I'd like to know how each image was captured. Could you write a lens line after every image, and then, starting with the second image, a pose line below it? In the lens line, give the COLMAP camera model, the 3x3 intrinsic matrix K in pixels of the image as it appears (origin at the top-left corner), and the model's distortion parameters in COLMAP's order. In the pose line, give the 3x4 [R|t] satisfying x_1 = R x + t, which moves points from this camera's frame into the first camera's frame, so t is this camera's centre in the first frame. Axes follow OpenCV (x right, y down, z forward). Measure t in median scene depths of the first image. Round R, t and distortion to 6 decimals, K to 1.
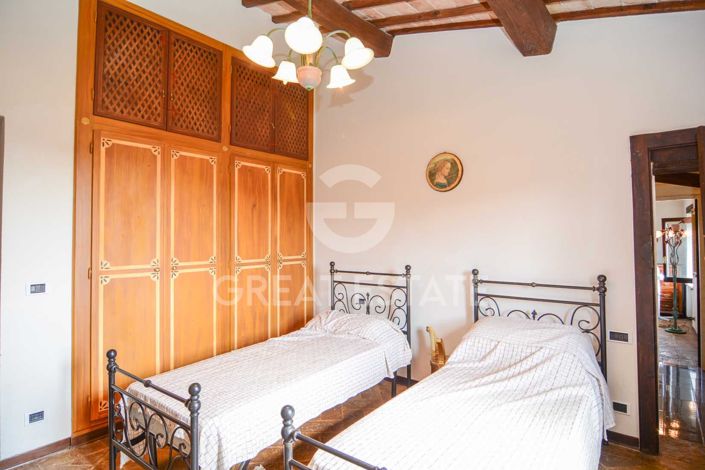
lens RADIAL K [[378.6, 0, 347.9], [0, 378.6, 225.8], [0, 0, 1]] dist [-0.004595, -0.012862]
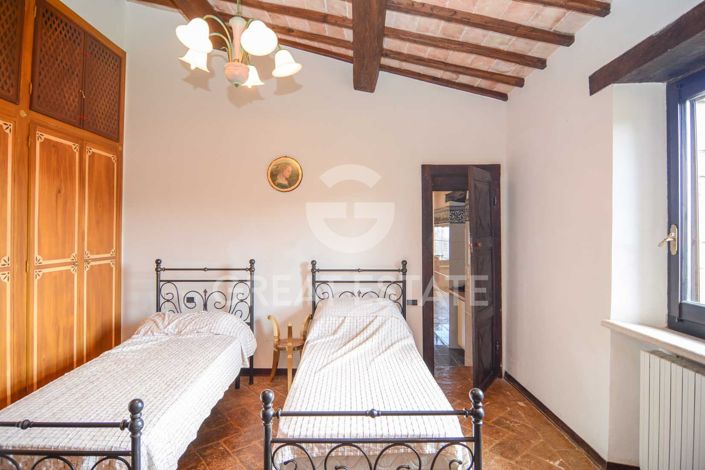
lens RADIAL K [[378.6, 0, 347.9], [0, 378.6, 225.8], [0, 0, 1]] dist [-0.004595, -0.012862]
pose [[0.786925, 0.017103, 0.616811, -0.267869], [-0.023964, 0.999709, 0.002854, 0.001710], [-0.616583, -0.017027, 0.787106, 0.011730]]
